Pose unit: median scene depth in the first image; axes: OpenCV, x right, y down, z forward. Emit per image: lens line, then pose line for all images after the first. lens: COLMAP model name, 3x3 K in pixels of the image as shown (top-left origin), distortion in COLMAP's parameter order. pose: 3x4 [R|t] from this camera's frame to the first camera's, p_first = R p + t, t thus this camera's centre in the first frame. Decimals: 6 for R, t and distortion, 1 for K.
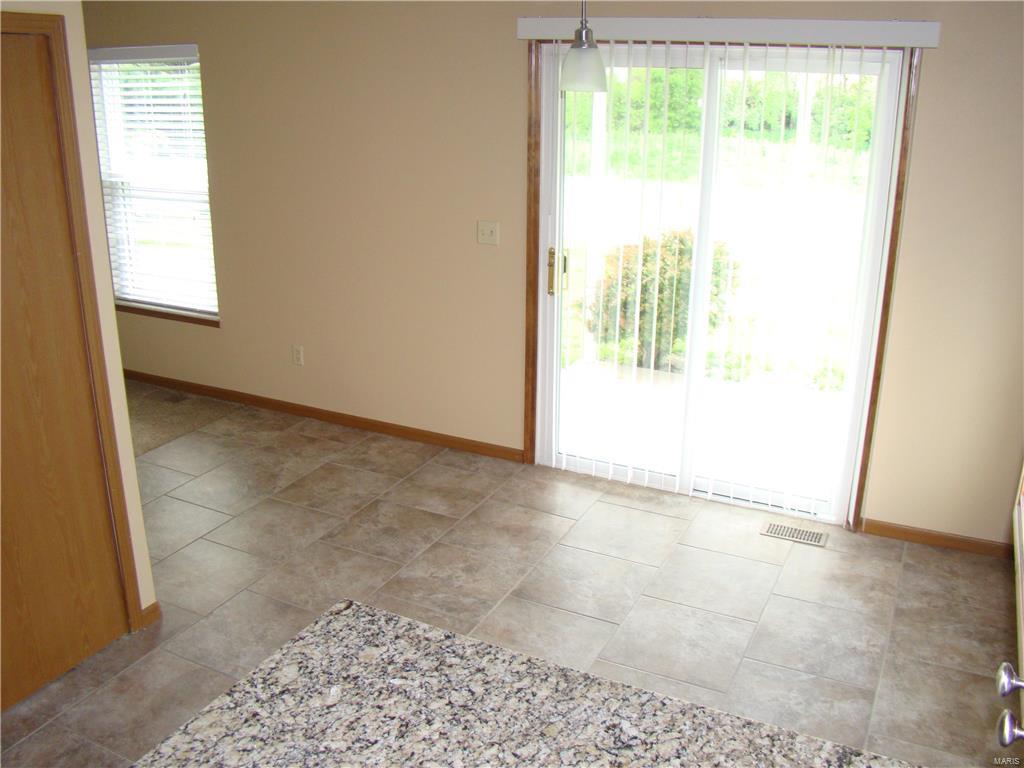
lens RADIAL K [[943.8, 0, 508.2], [0, 943.8, 389.9], [0, 0, 1]] dist [-0.124517, 0.000000]
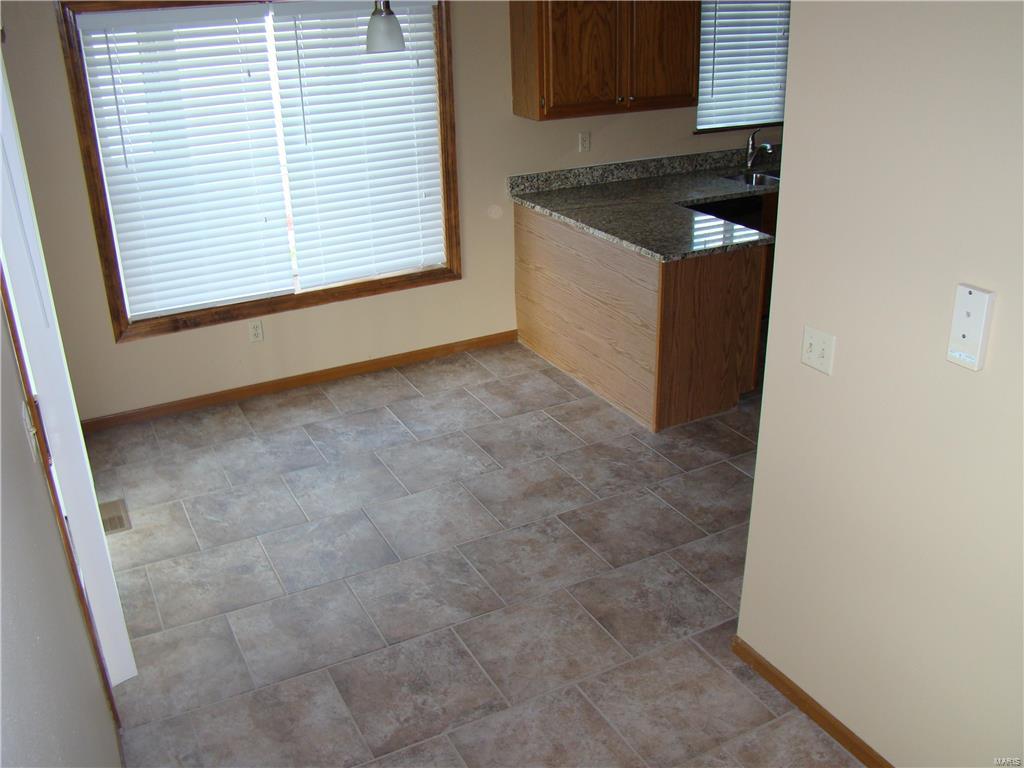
lens RADIAL K [[943.8, 0, 509.6], [0, 943.8, 376.6], [0, 0, 1]] dist [-0.124517, 0.000000]
pose [[-0.816625, -0.216727, 0.534933, -1.157215], [0.210277, 0.751405, 0.625439, -1.050818], [-0.537501, 0.623233, -0.568043, 2.708555]]
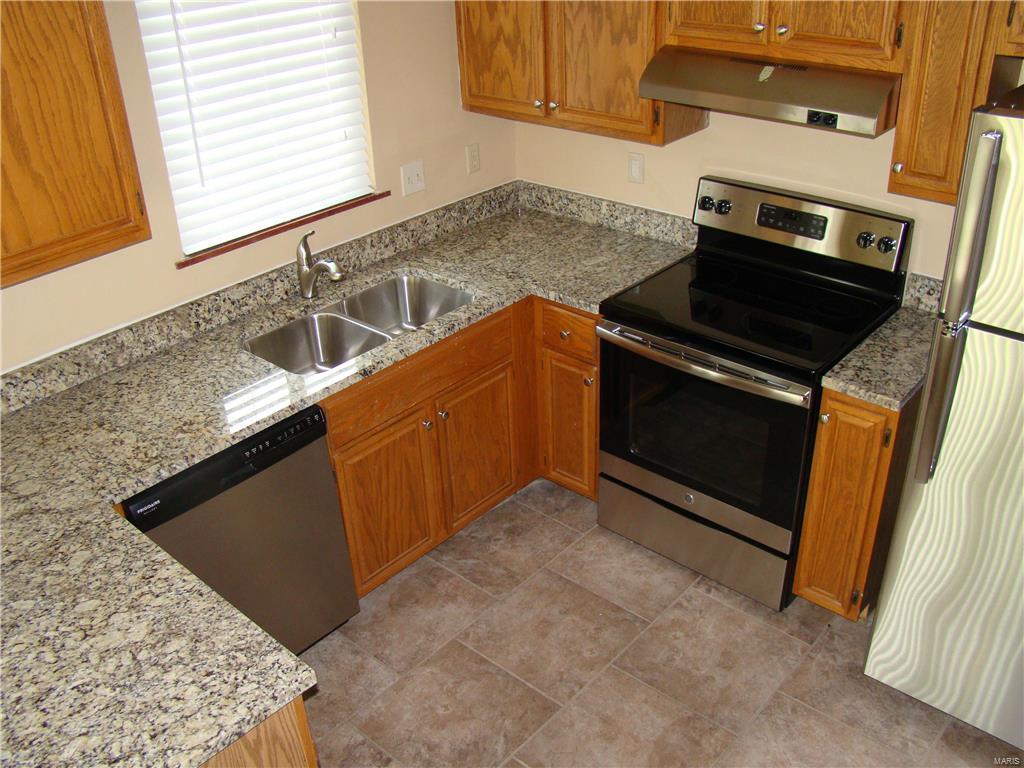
lens RADIAL K [[943.8, 0, 511.2], [0, 943.8, 390.3], [0, 0, 1]] dist [-0.124517, 0.000000]
pose [[-0.966602, -0.100153, 0.235904, -0.723711], [0.111662, 0.663939, 0.739403, -0.508890], [-0.230679, 0.741050, -0.630581, 1.062895]]
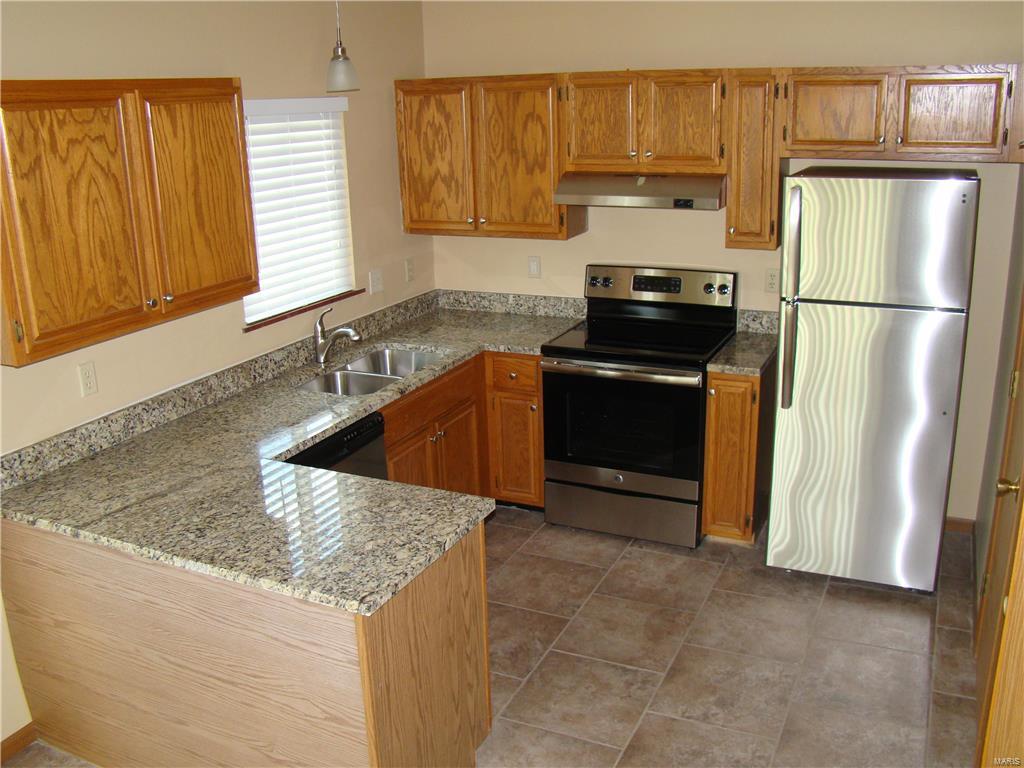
lens RADIAL K [[943.8, 0, 507.4], [0, 943.8, 384.9], [0, 0, 1]] dist [-0.124517, 0.000000]
pose [[-0.999496, 0.028732, -0.013525, -0.349750], [0.015183, 0.806443, 0.591117, -0.685736], [0.027891, 0.590613, -0.806473, 1.825313]]
